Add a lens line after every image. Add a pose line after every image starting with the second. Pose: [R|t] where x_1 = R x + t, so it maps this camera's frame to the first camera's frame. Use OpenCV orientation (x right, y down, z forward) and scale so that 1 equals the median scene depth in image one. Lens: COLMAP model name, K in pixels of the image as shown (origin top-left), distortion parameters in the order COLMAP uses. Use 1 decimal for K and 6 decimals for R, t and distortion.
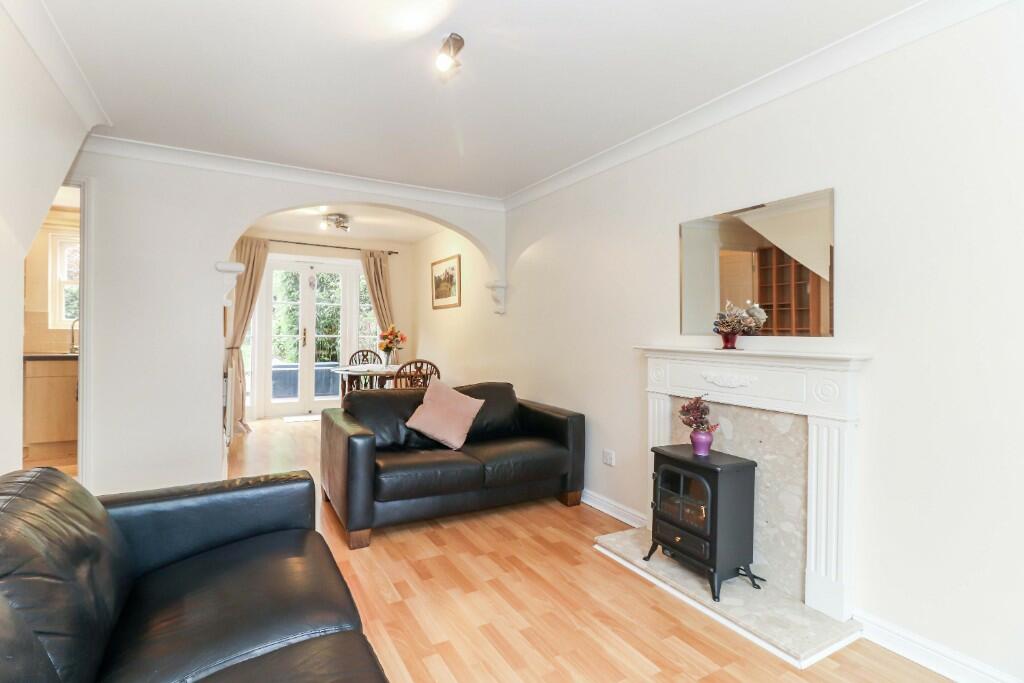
lens RADIAL K [[485.7, 0, 488.9], [0, 485.7, 334.7], [0, 0, 1]] dist [0.001718, 0.000023]
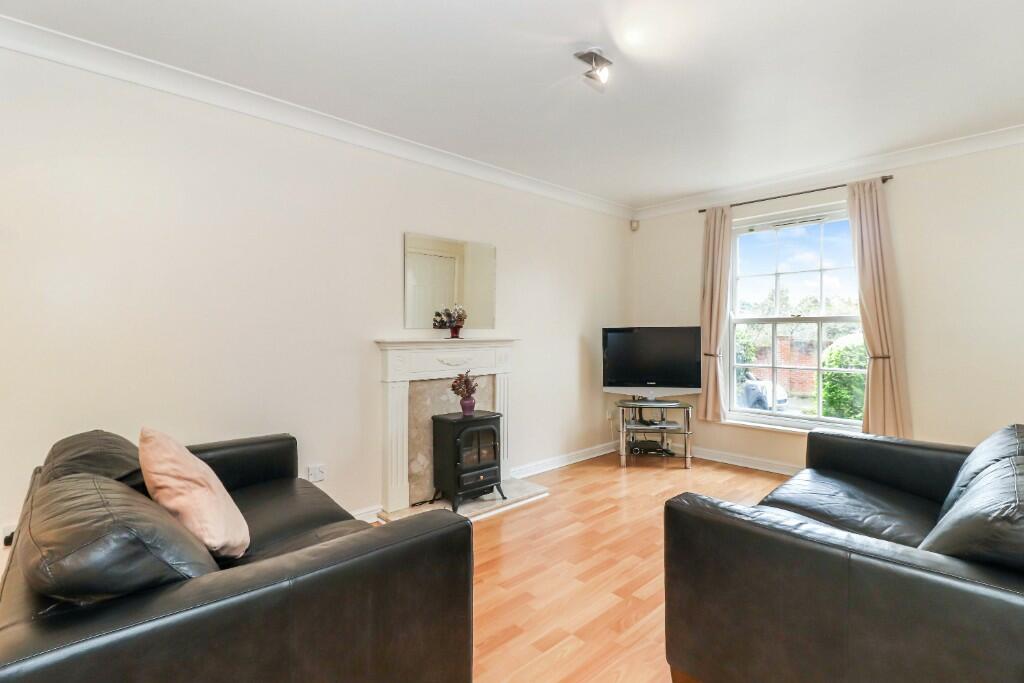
lens RADIAL K [[475.7, 0, 505.1], [0, 475.7, 334.0], [0, 0, 1]] dist [0.003986, -0.000379]
pose [[-0.241603, -0.006092, 0.970356, -0.705334], [0.005219, 0.999958, 0.007577, 0.006398], [-0.970361, 0.006895, -0.241561, 0.963208]]
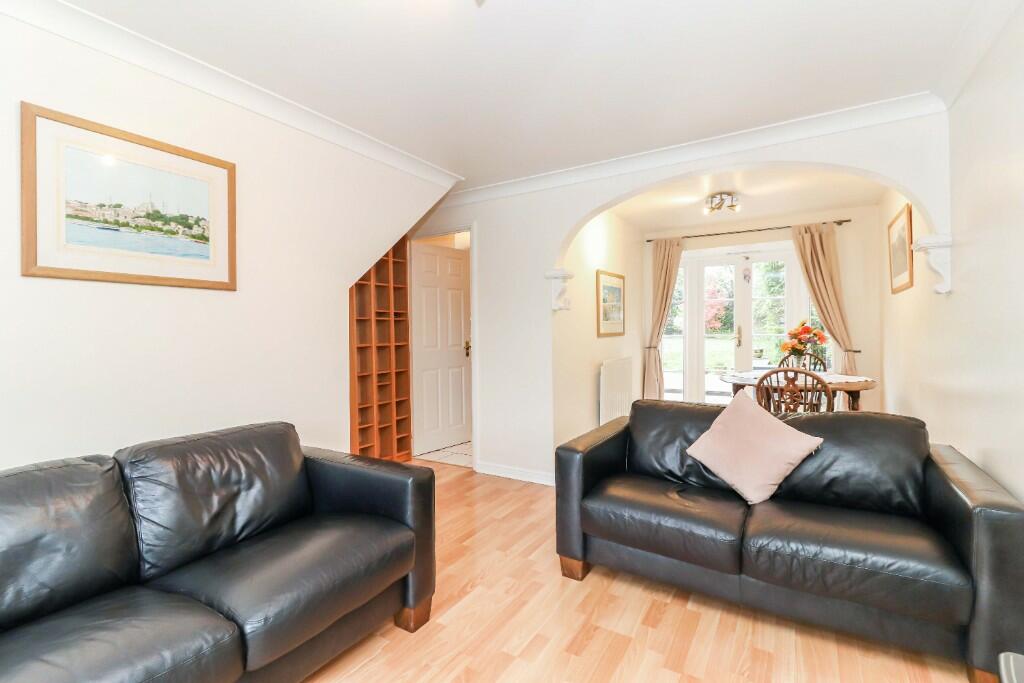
lens RADIAL K [[469.6, 0, 505.9], [0, 469.6, 334.6], [0, 0, 1]] dist [0.004151, -0.000118]
pose [[0.492116, -0.009877, -0.870474, 0.376315], [0.010991, 0.999926, -0.005132, 0.002712], [0.870461, -0.007042, 0.492188, 0.436792]]
